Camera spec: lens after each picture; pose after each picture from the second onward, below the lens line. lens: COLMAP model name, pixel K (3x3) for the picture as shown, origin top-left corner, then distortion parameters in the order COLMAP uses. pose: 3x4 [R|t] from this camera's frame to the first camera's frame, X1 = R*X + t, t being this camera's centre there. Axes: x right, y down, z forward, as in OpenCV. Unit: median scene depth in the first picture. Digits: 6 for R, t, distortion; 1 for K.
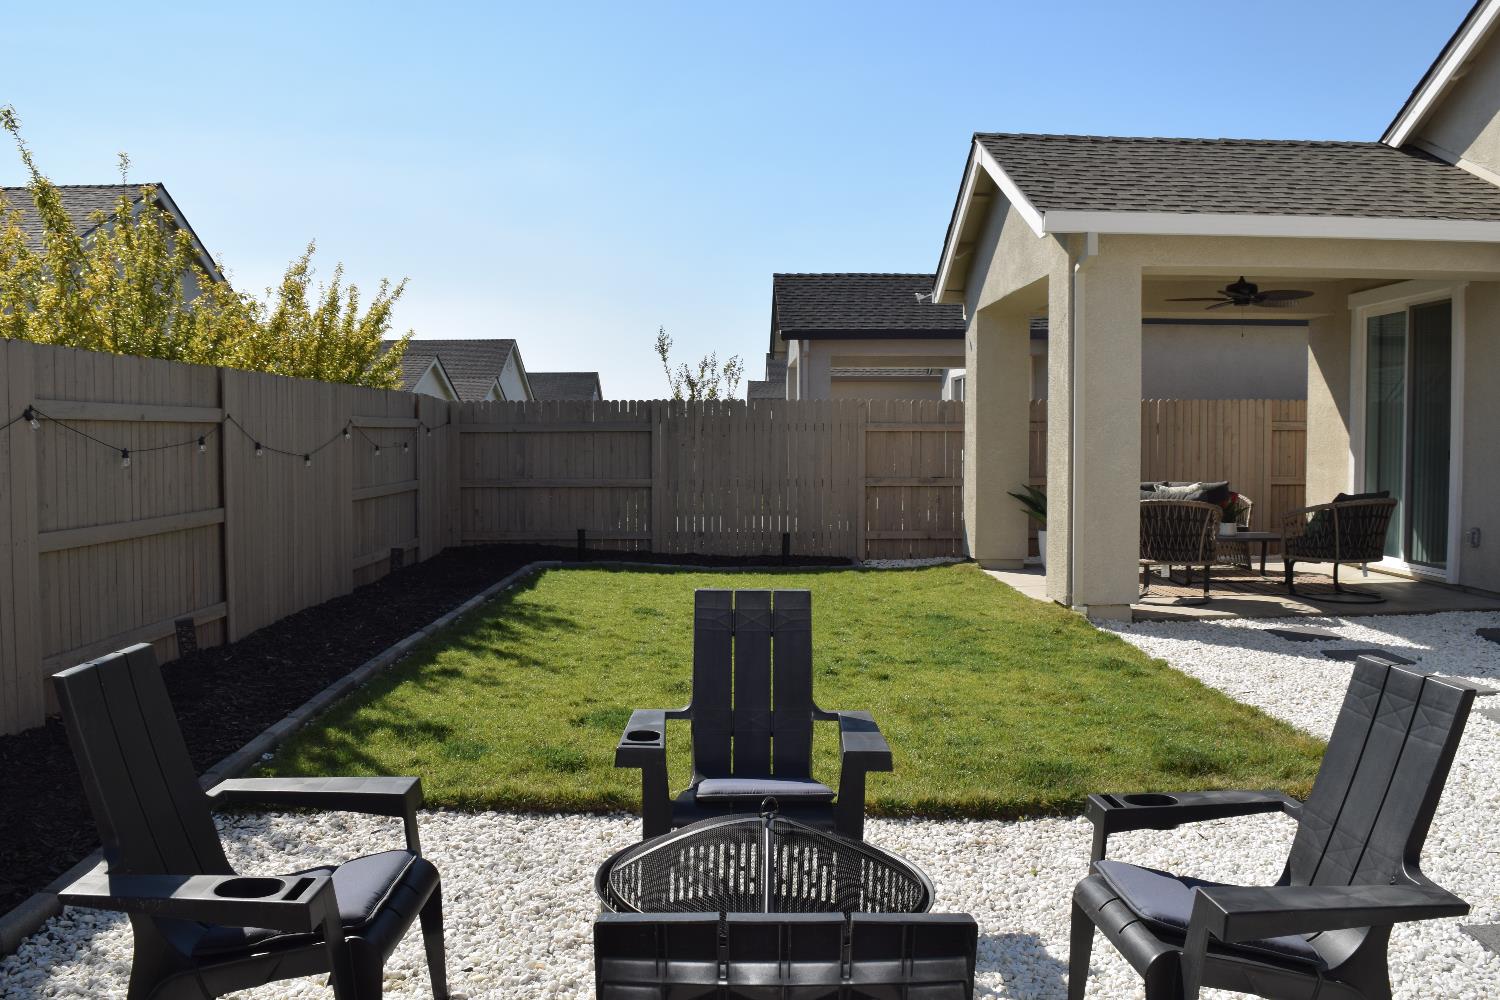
lens RADIAL K [[1199.1, 0, 750.0], [0, 1199.1, 500.0], [0, 0, 1]] dist [-0.091861, 0.023766]
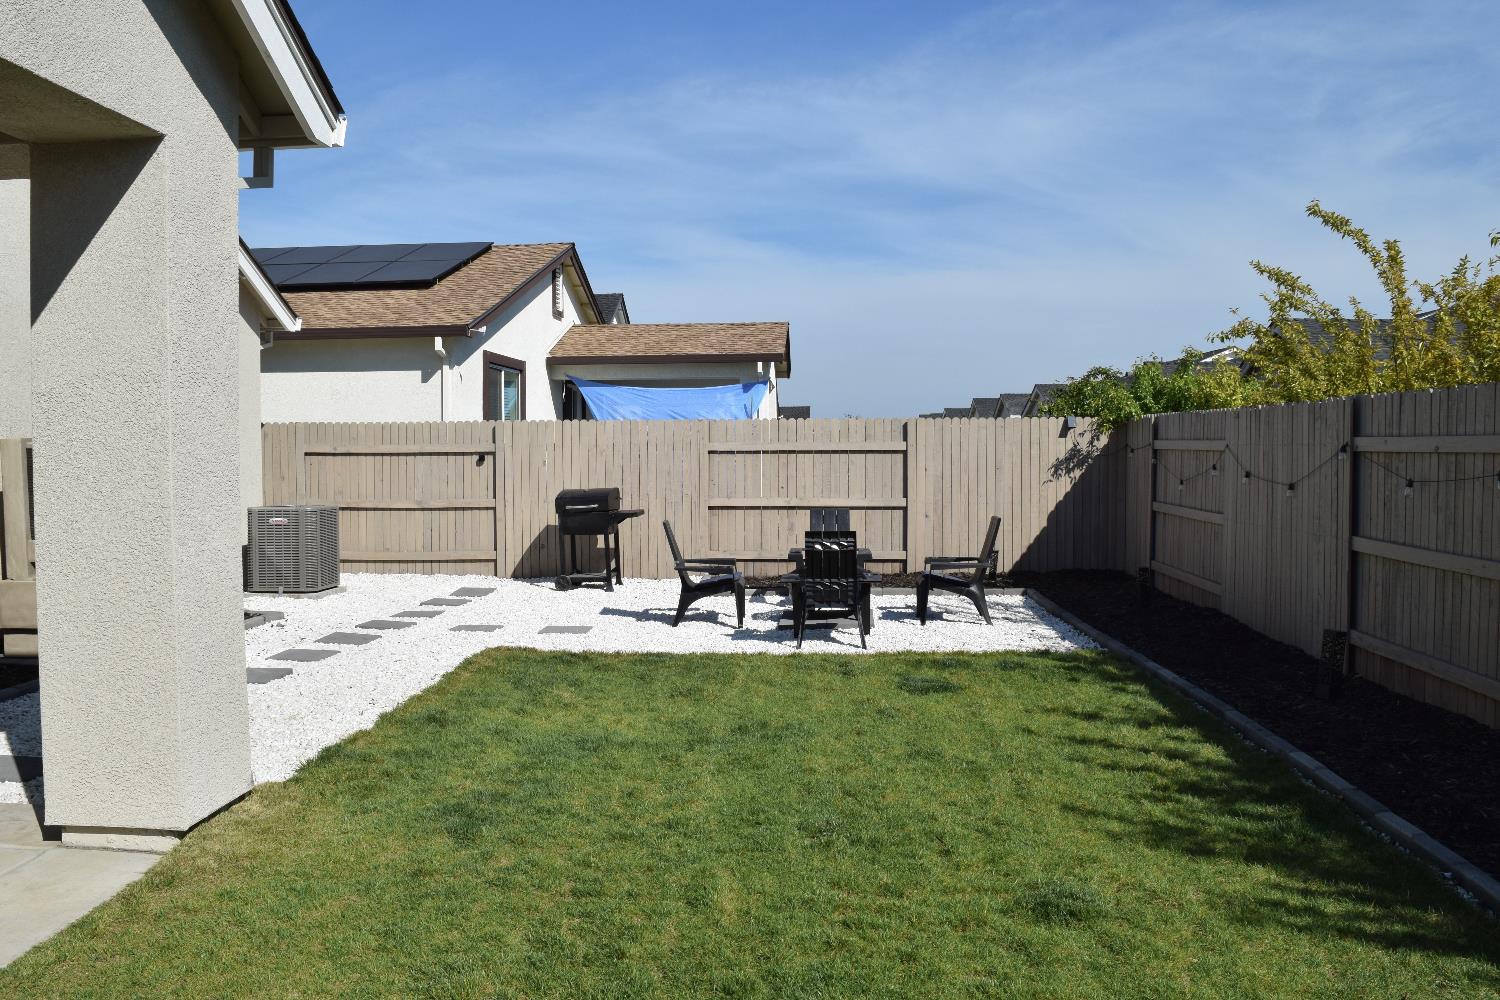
lens RADIAL K [[1176.9, 0, 766.5], [0, 1176.9, 498.3], [0, 0, 1]] dist [-0.085371, 0.002251]
pose [[-0.998339, 0.003619, 0.057493, 0.000732], [0.009064, 0.995462, 0.094732, -0.079224], [-0.056890, 0.095096, -0.993841, 1.258481]]
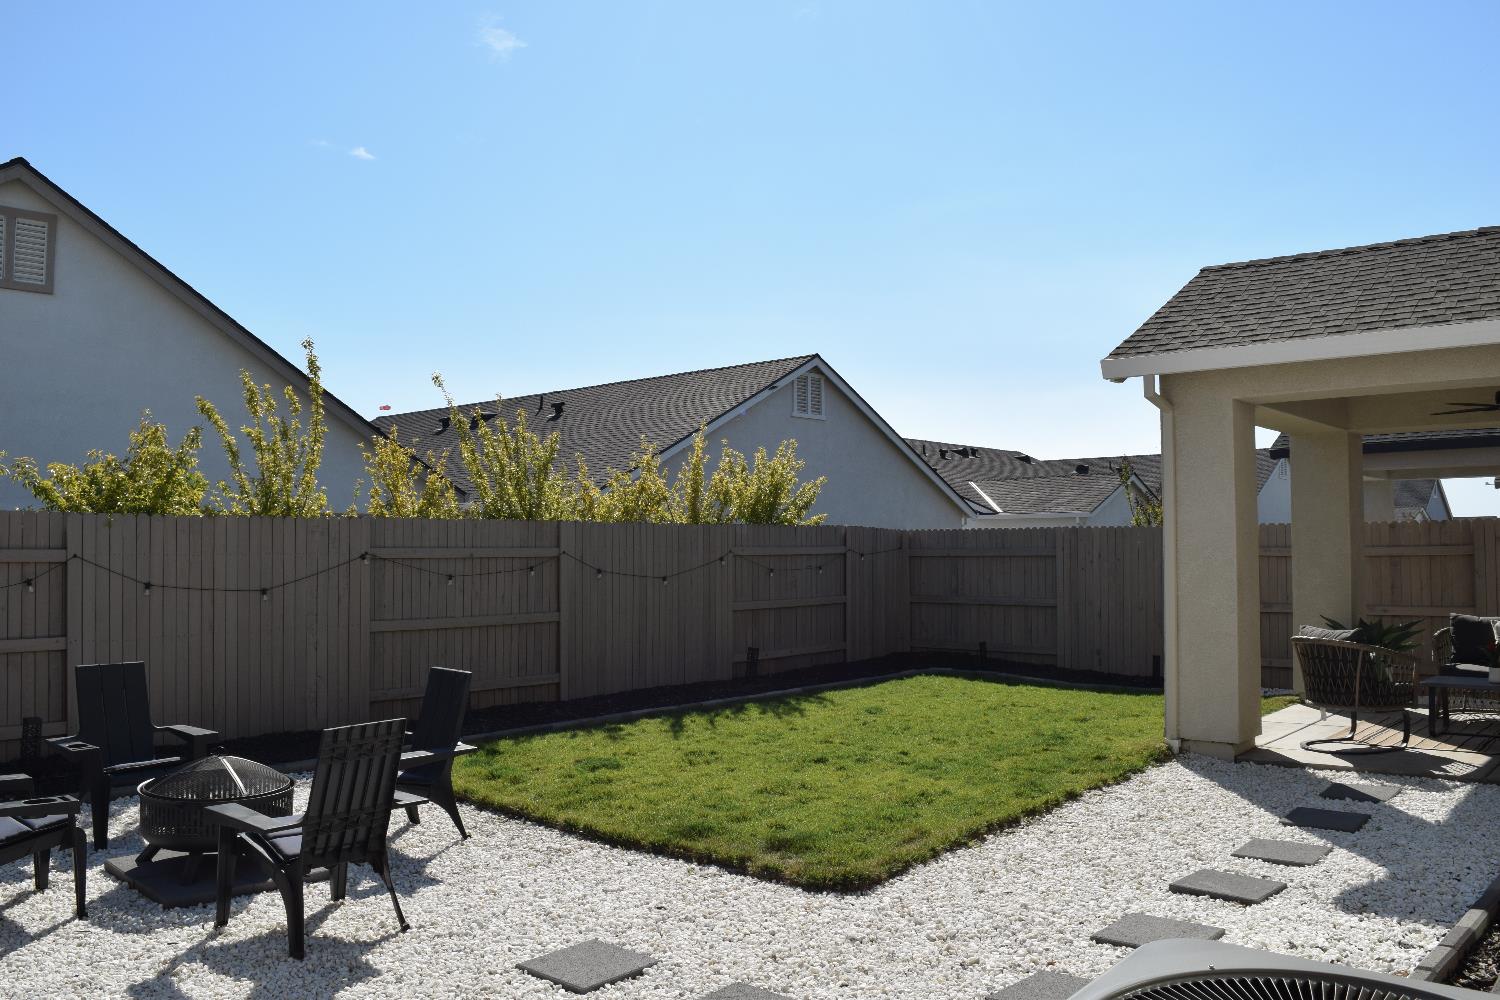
lens RADIAL K [[1199.1, 0, 750.0], [0, 1199.1, 500.0], [0, 0, 1]] dist [-0.091861, 0.023766]
pose [[0.731666, -0.027665, -0.681101, 0.591415], [-0.032956, 0.996572, -0.075882, -0.020834], [0.680866, 0.077967, 0.728246, 0.010015]]
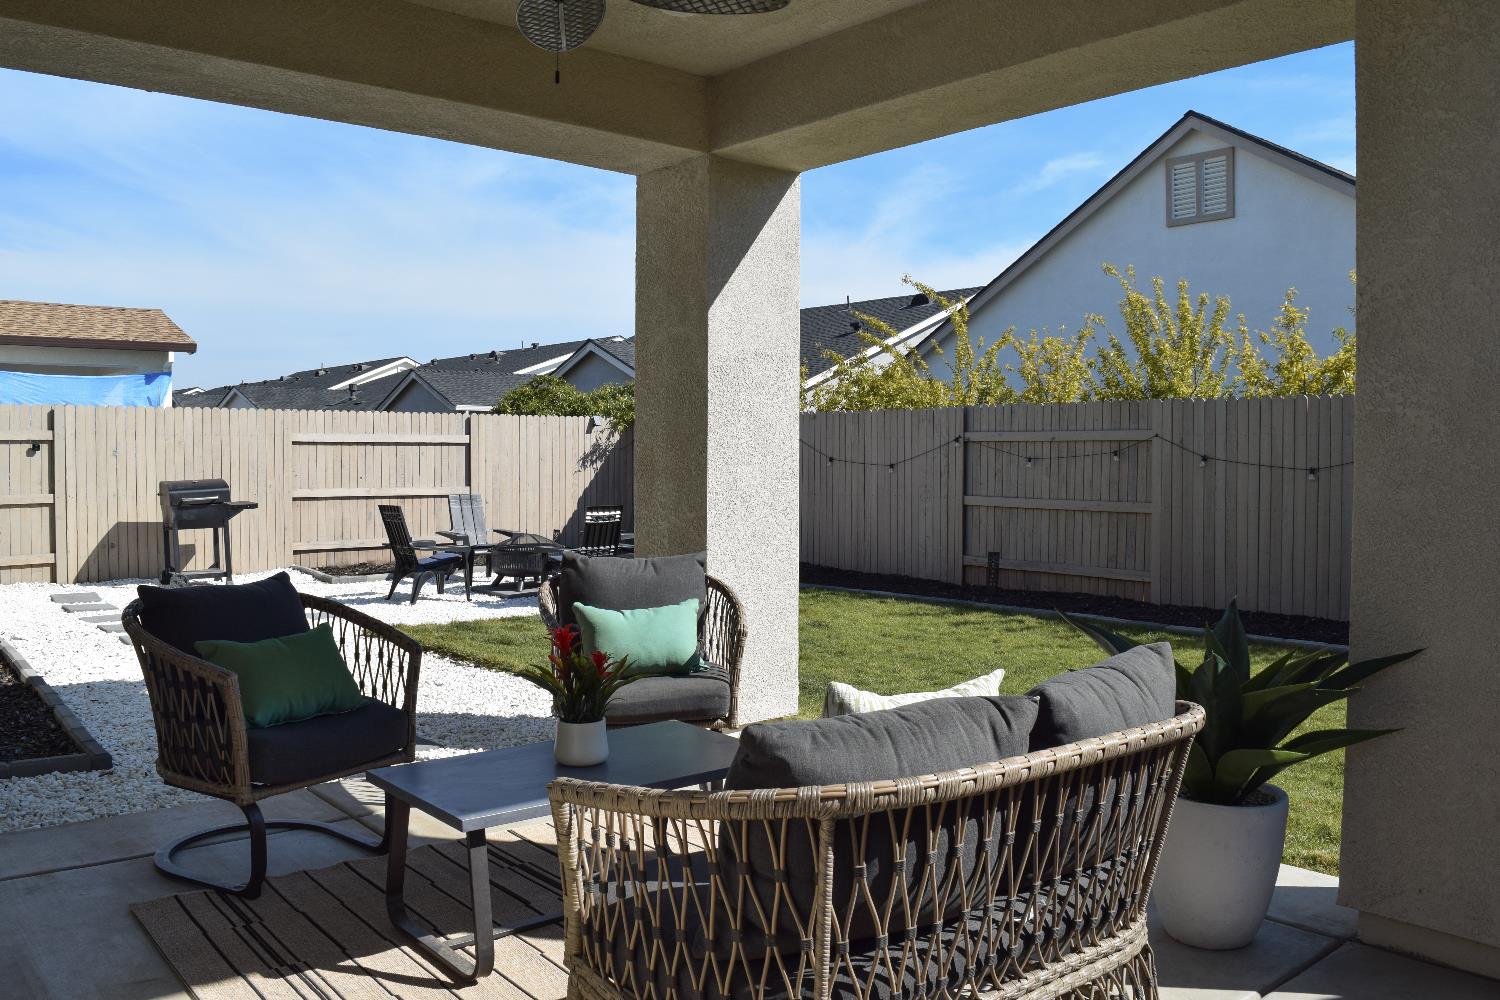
lens RADIAL K [[1199.1, 0, 750.0], [0, 1199.1, 500.0], [0, 0, 1]] dist [-0.091861, 0.023766]
pose [[-0.767813, 0.023832, -0.640230, 0.579624], [-0.034110, 0.996370, 0.077996, -0.063549], [0.639765, 0.081724, -0.764213, 1.279062]]
